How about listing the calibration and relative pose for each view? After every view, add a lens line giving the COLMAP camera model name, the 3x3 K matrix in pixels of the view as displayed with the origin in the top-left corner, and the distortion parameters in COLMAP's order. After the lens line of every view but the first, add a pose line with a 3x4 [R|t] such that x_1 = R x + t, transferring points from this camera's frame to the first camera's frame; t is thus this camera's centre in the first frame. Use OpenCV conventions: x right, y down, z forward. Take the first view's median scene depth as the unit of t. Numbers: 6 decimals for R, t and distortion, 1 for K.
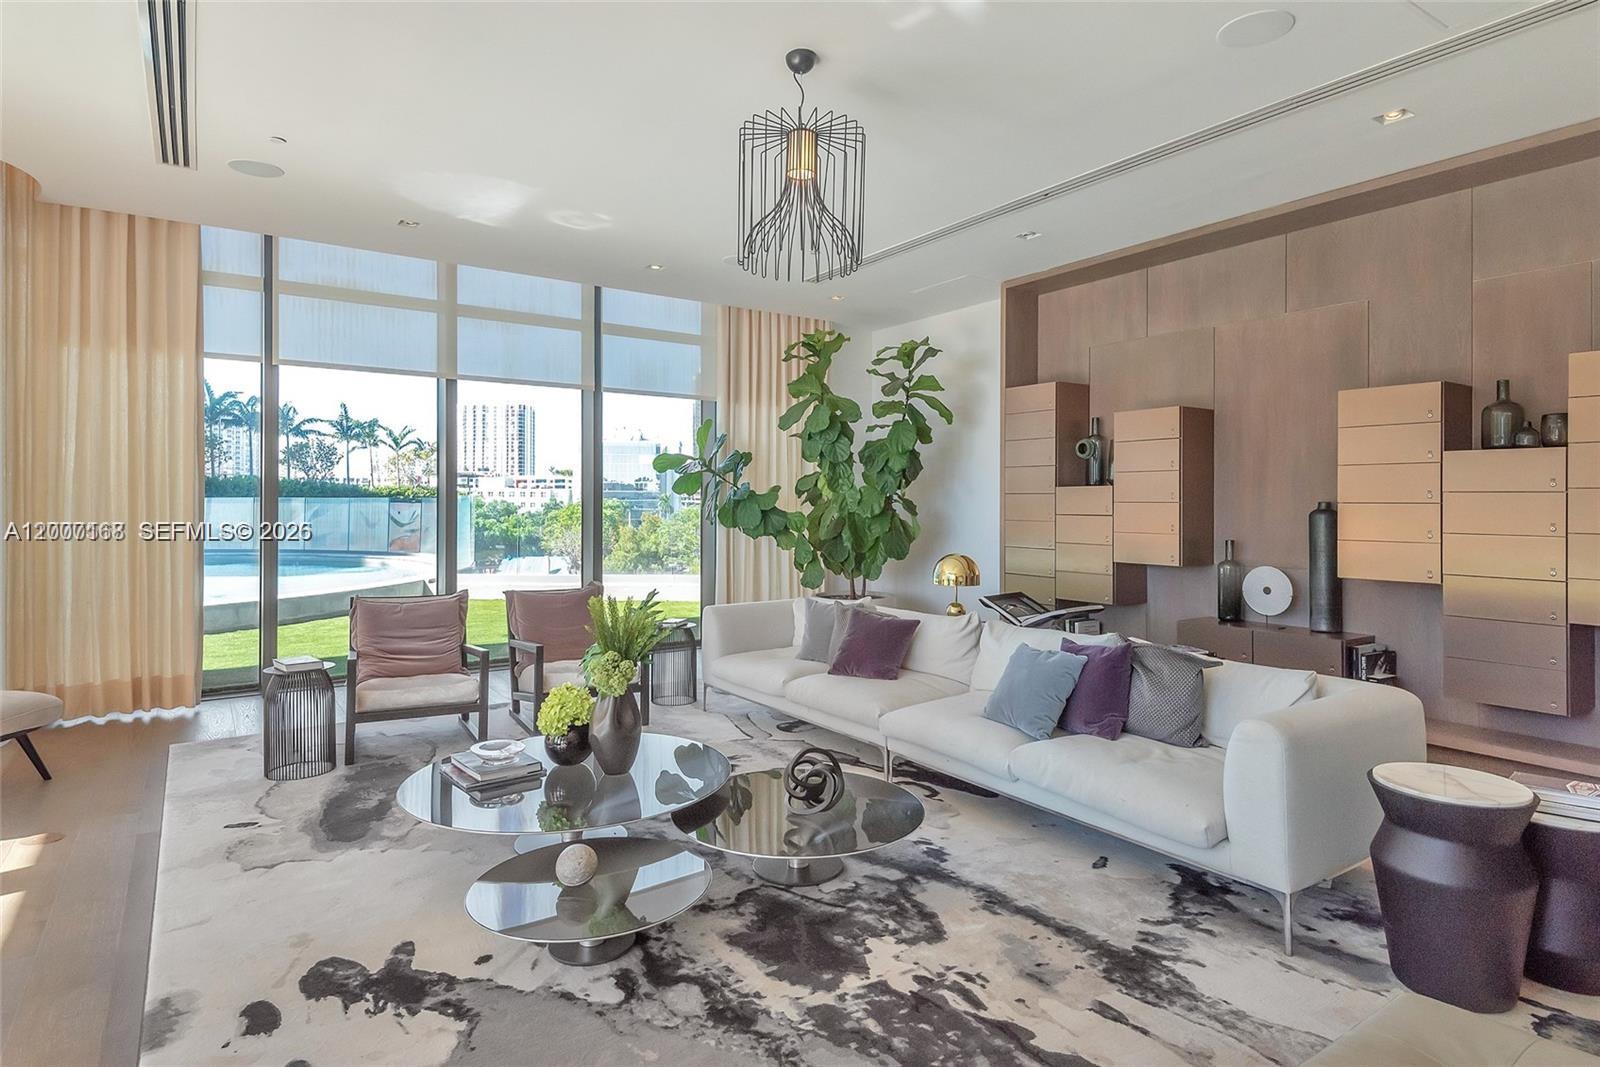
lens RADIAL K [[876.9, 0, 798.9], [0, 876.9, 501.7], [0, 0, 1]] dist [0.011176, -0.001432]
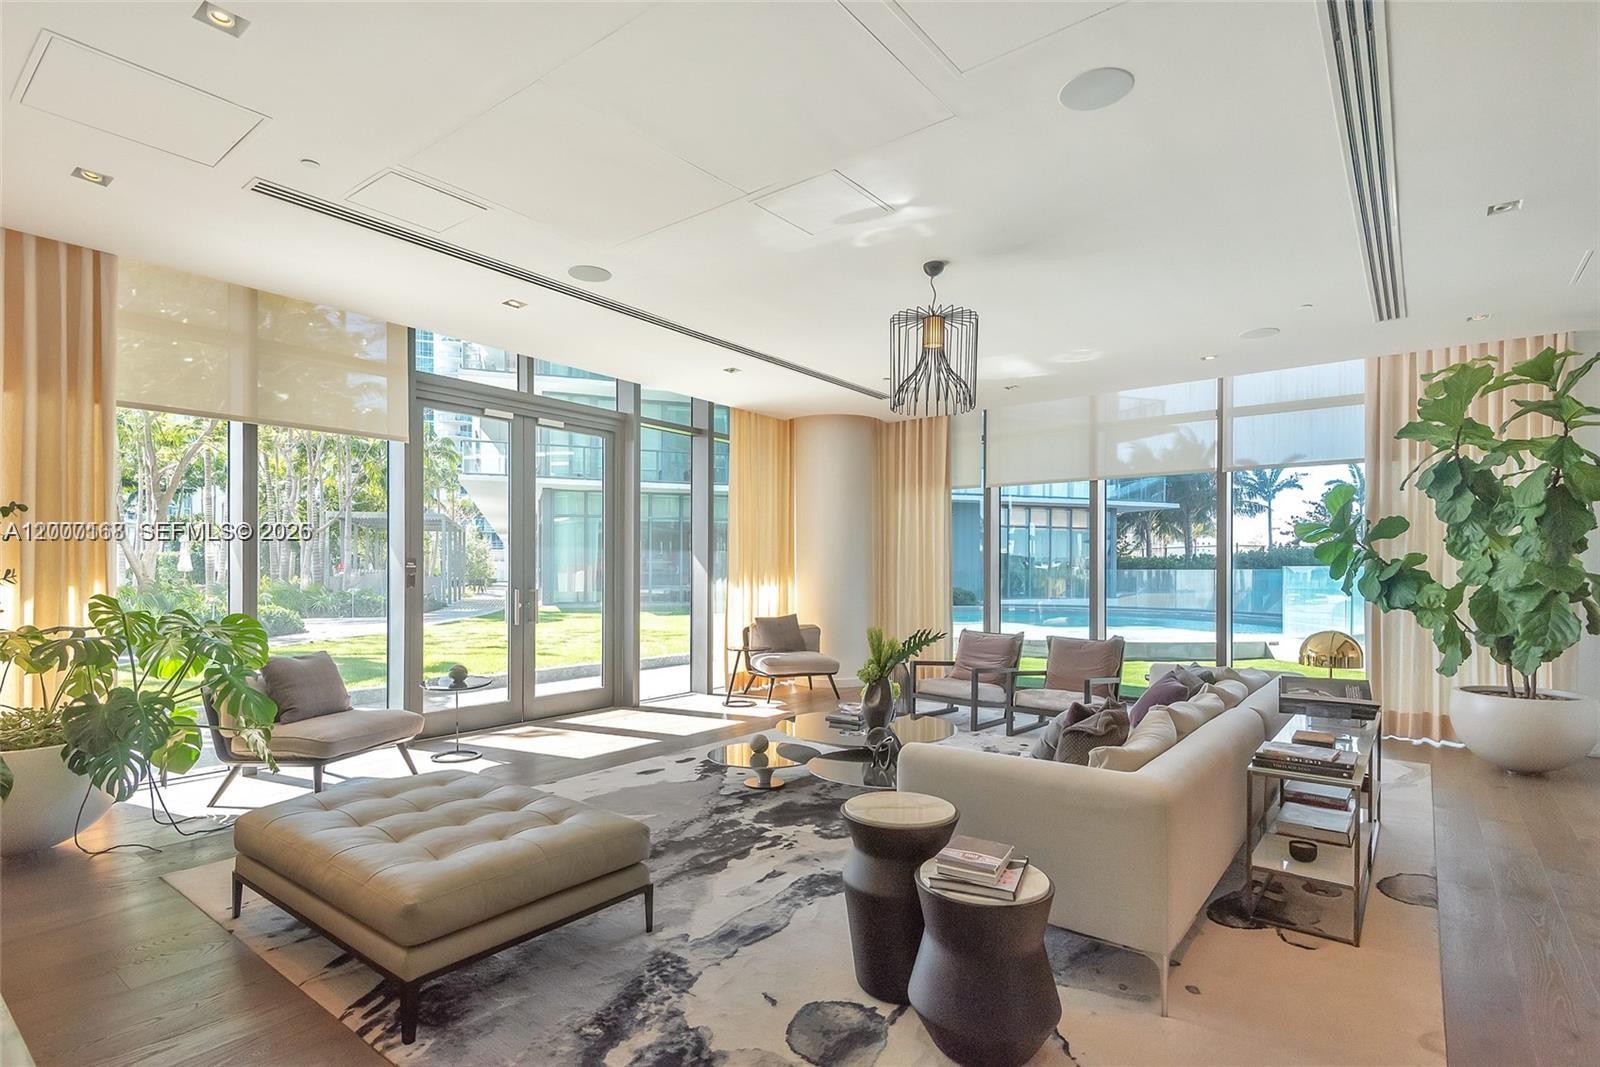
lens RADIAL K [[800.7, 0, 799.3], [0, 800.7, 568.0], [0, 0, 1]] dist [-0.000510, 0.000002]
pose [[0.301440, -0.001704, -0.953484, 1.720738], [-0.004526, 0.999985, -0.003218, 0.002583], [0.953474, 0.005285, 0.301428, 0.554458]]
